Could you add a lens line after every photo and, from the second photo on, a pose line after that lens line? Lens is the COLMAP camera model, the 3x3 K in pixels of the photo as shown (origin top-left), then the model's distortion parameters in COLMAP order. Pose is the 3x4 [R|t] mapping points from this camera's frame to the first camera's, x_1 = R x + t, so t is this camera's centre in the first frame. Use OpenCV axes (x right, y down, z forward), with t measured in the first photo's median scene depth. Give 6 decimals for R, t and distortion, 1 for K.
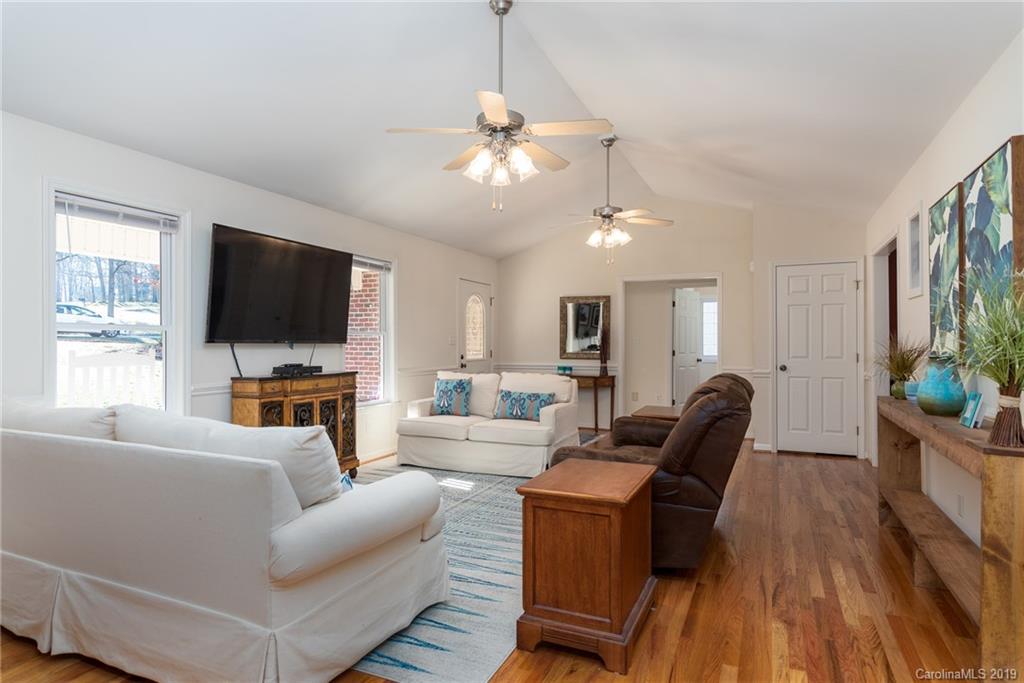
lens RADIAL K [[572.0, 0, 512.8], [0, 572.0, 342.9], [0, 0, 1]] dist [0.011679, -0.003923]
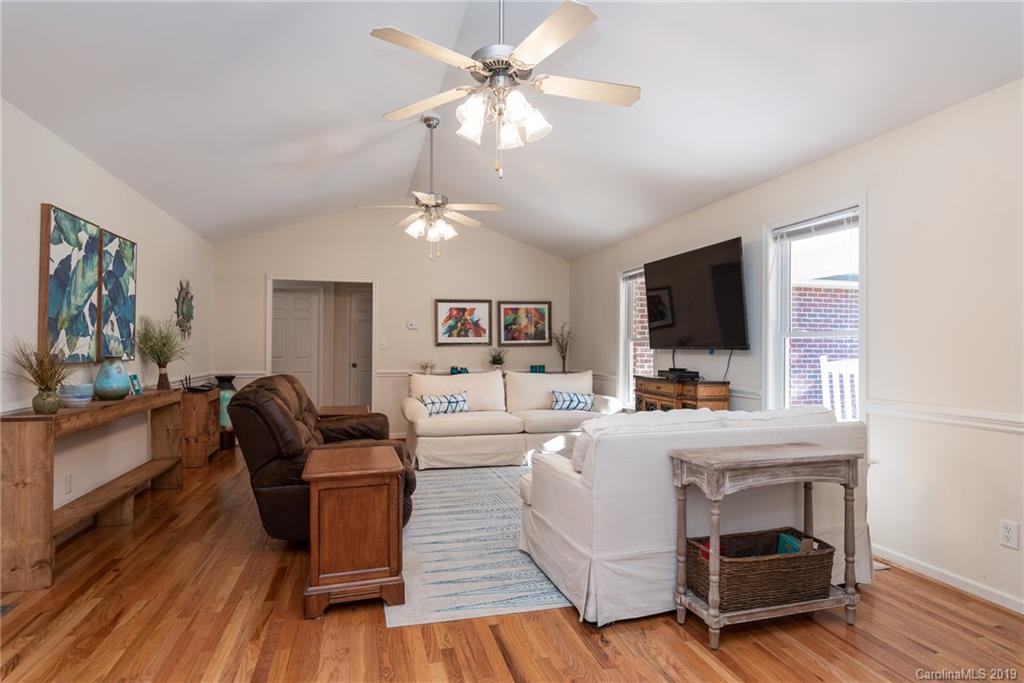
lens RADIAL K [[572.0, 0, 510.8], [0, 572.0, 338.1], [0, 0, 1]] dist [0.011679, -0.003923]
pose [[-0.767185, -0.018995, -0.641145, 0.635097], [-0.002398, 0.999639, -0.026747, 0.010052], [0.641422, -0.018982, -0.766953, 1.873497]]
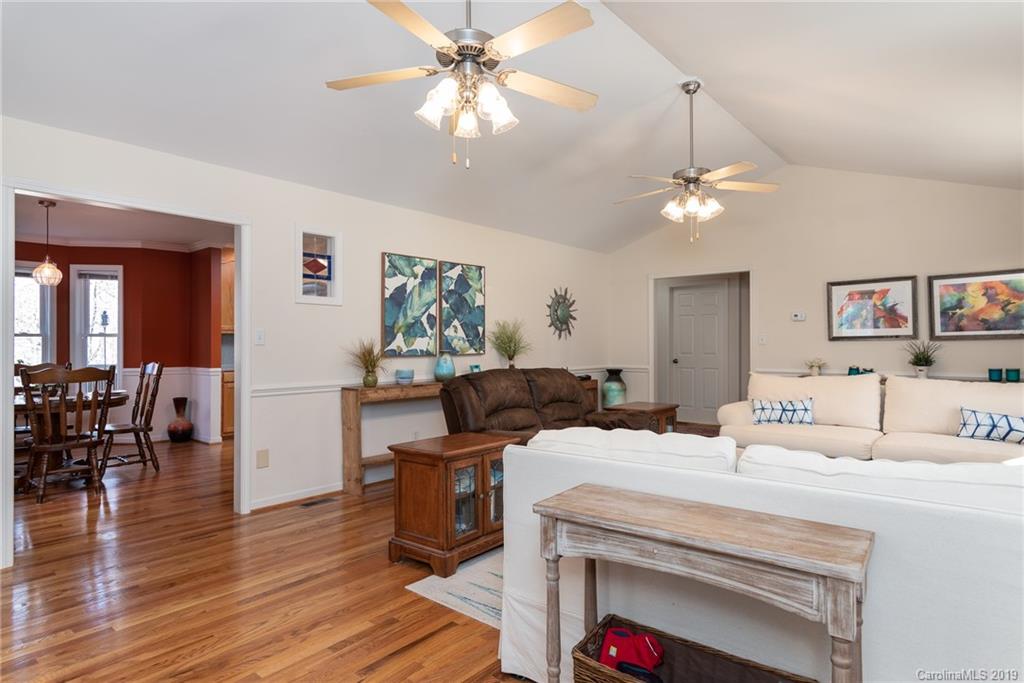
lens RADIAL K [[572.0, 0, 503.9], [0, 572.0, 338.7], [0, 0, 1]] dist [0.011679, -0.003923]
pose [[-0.962110, 0.000423, 0.272660, 0.030202], [-0.003761, 0.999883, -0.014824, 0.006961], [-0.272634, -0.015288, -0.961996, 1.962951]]
